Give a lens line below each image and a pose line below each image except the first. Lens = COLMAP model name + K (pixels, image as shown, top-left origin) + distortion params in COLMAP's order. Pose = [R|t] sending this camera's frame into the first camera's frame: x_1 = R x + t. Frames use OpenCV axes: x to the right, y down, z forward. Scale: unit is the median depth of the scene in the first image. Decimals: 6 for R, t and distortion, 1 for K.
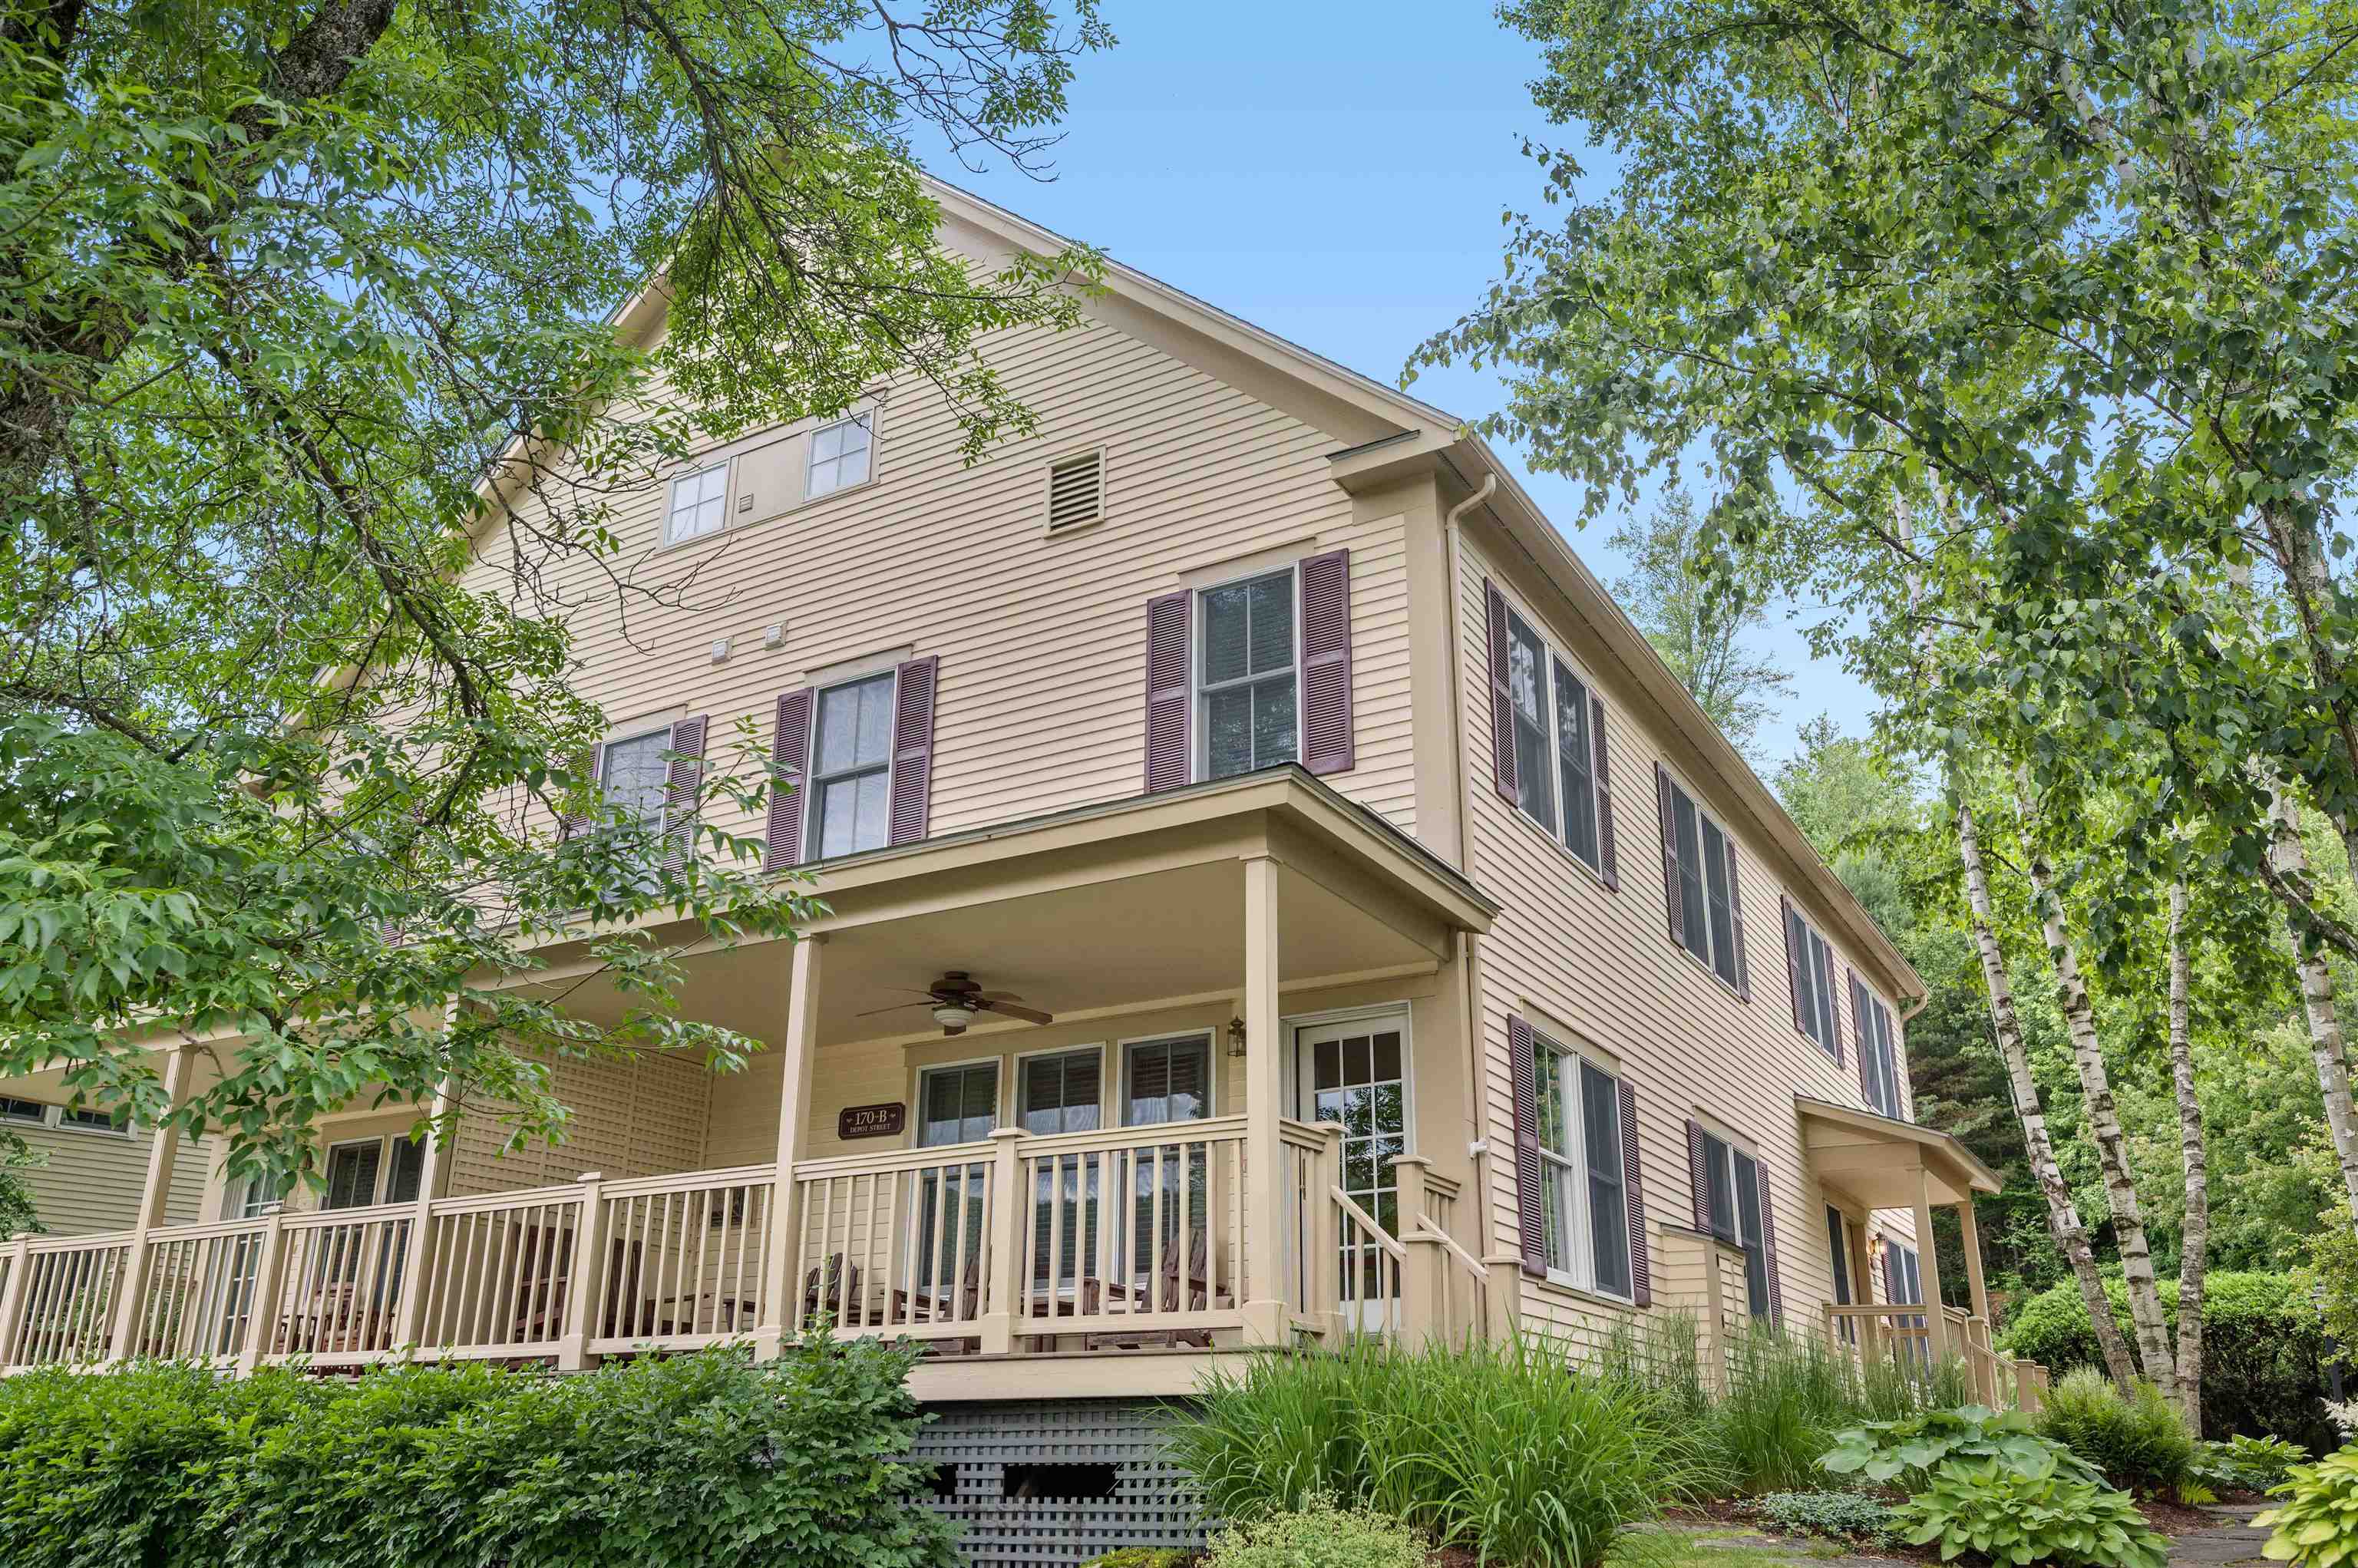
lens RADIAL K [[1868.0, 0, 1177.4], [0, 1868.0, 789.1], [0, 0, 1]] dist [-0.013362, 0.001049]
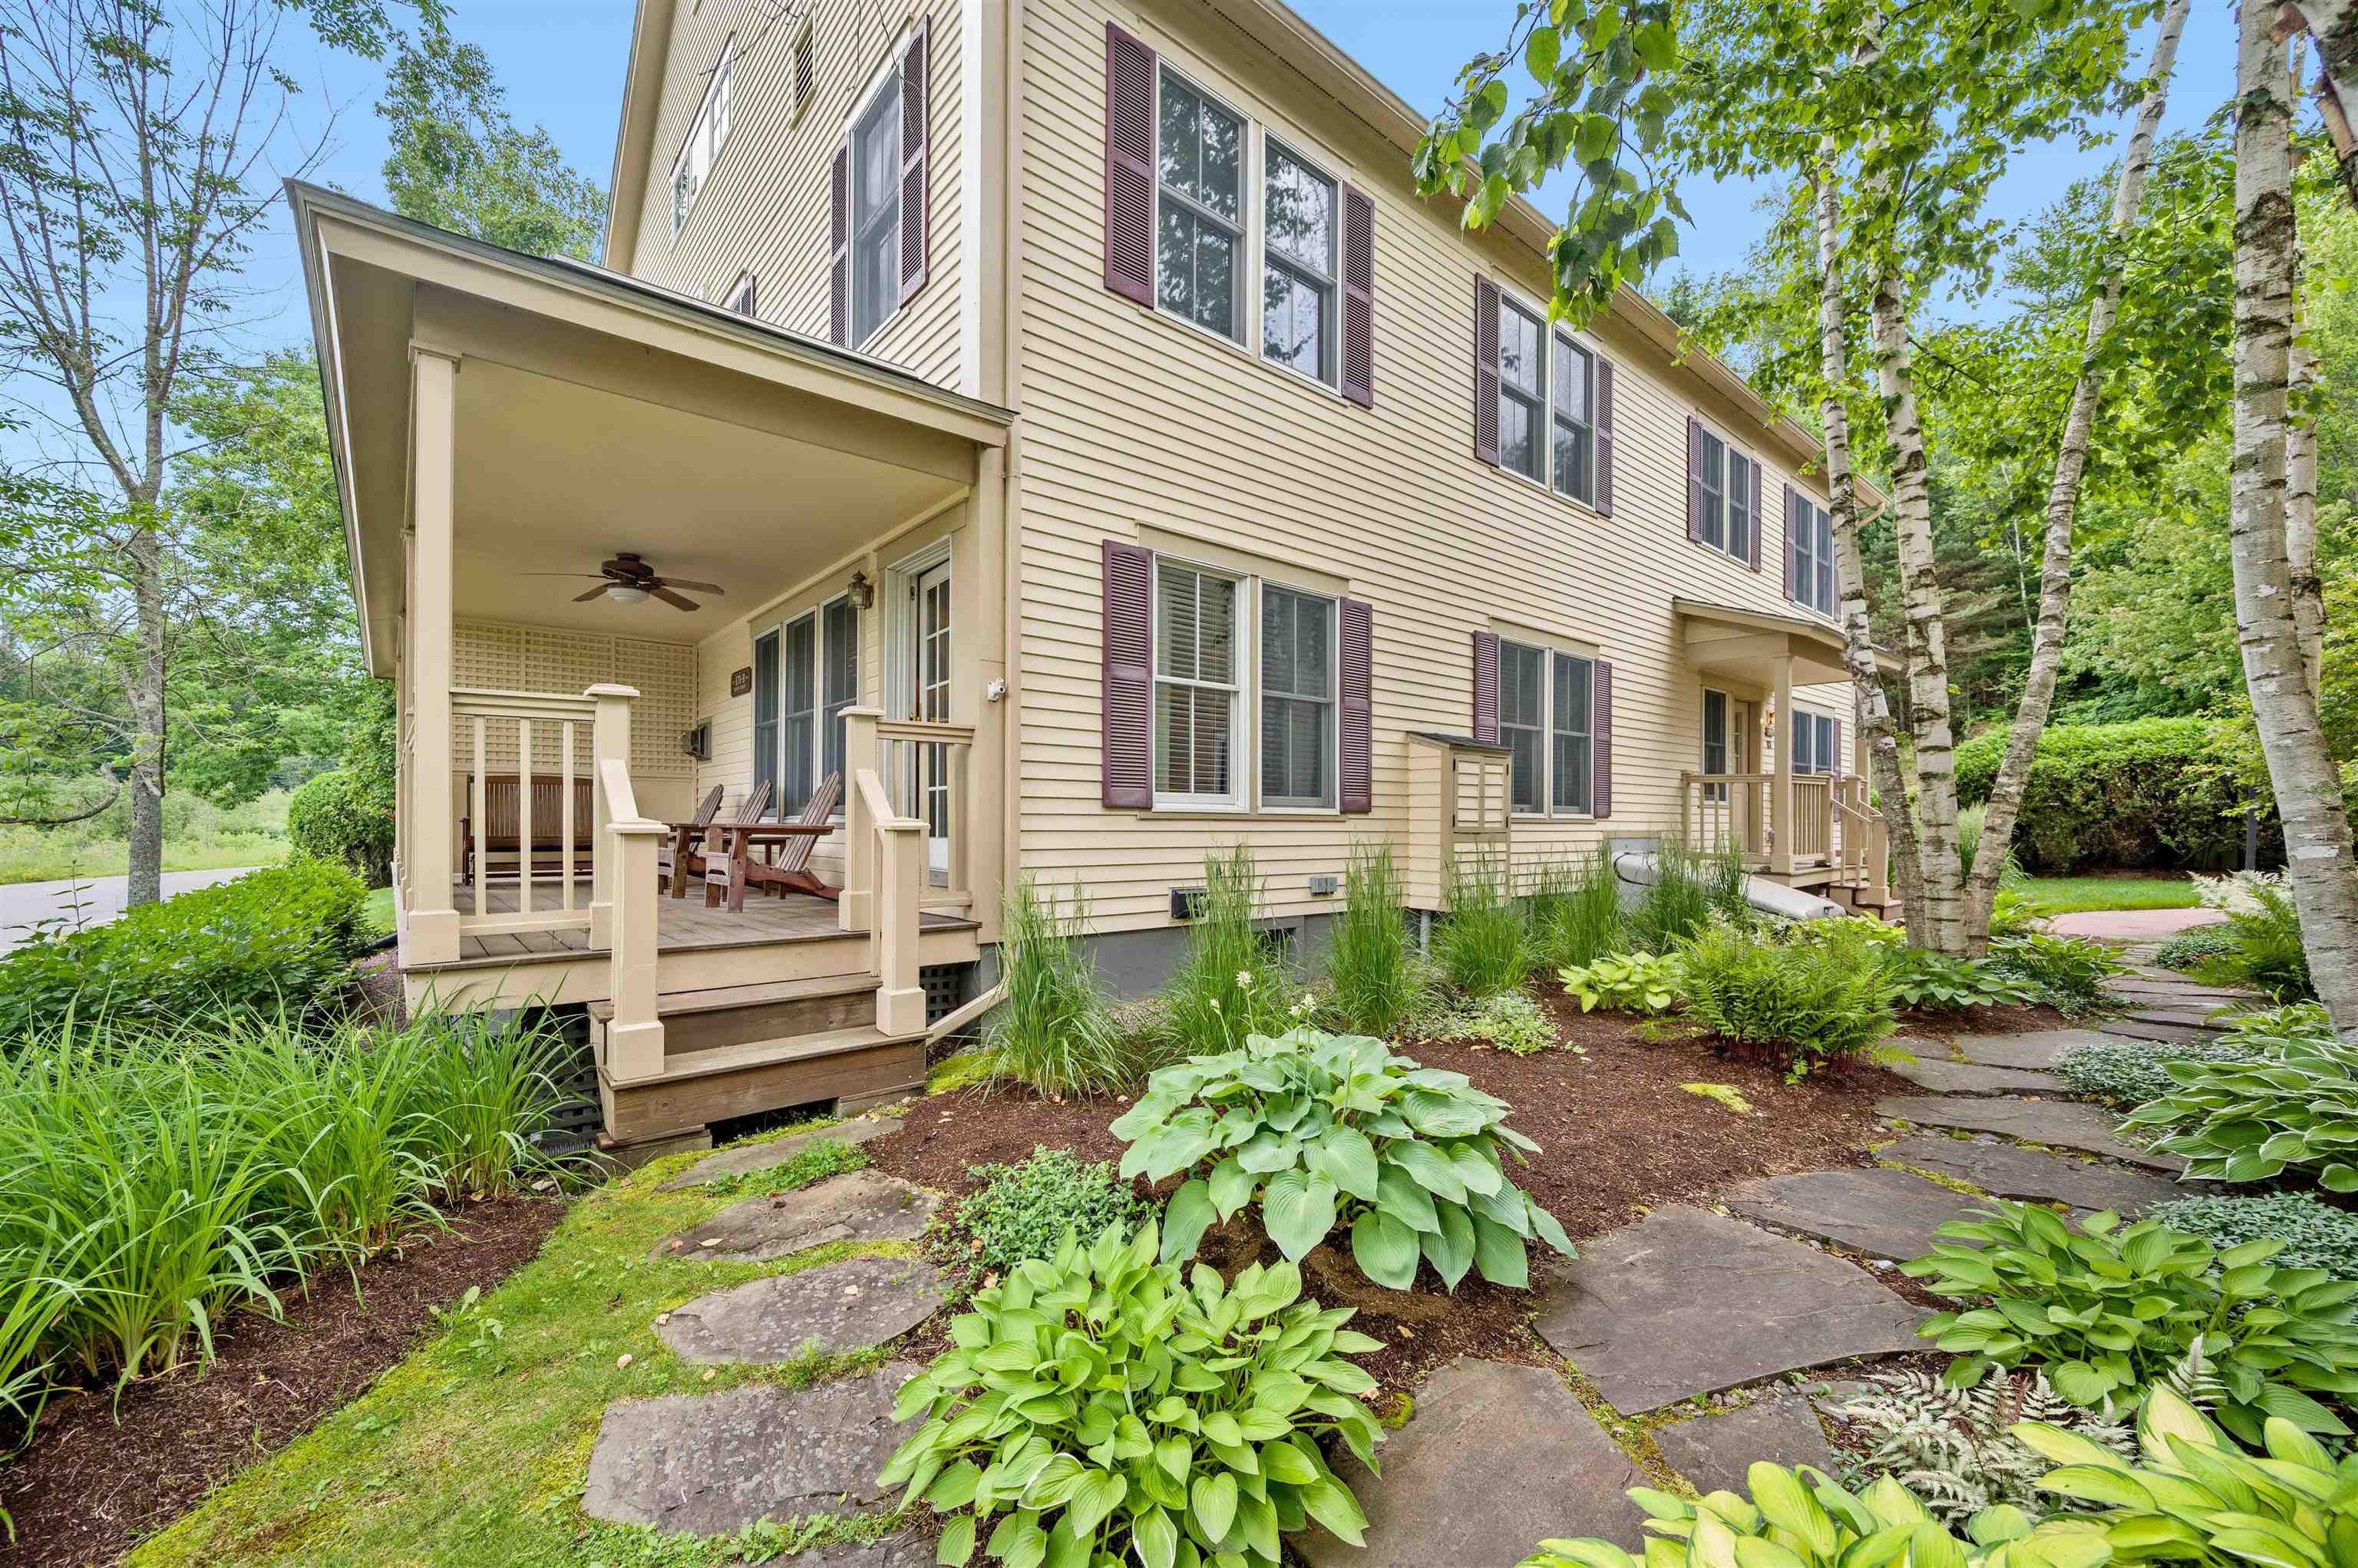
lens RADIAL K [[936.1, 0, 1195.9], [0, 936.1, 827.4], [0, 0, 1]] dist [-0.003788, 0.001033]
pose [[0.943504, -0.005995, -0.331307, 0.313997], [0.123472, 0.934193, 0.334721, 0.086737], [0.307498, -0.356718, 0.882155, 0.457204]]
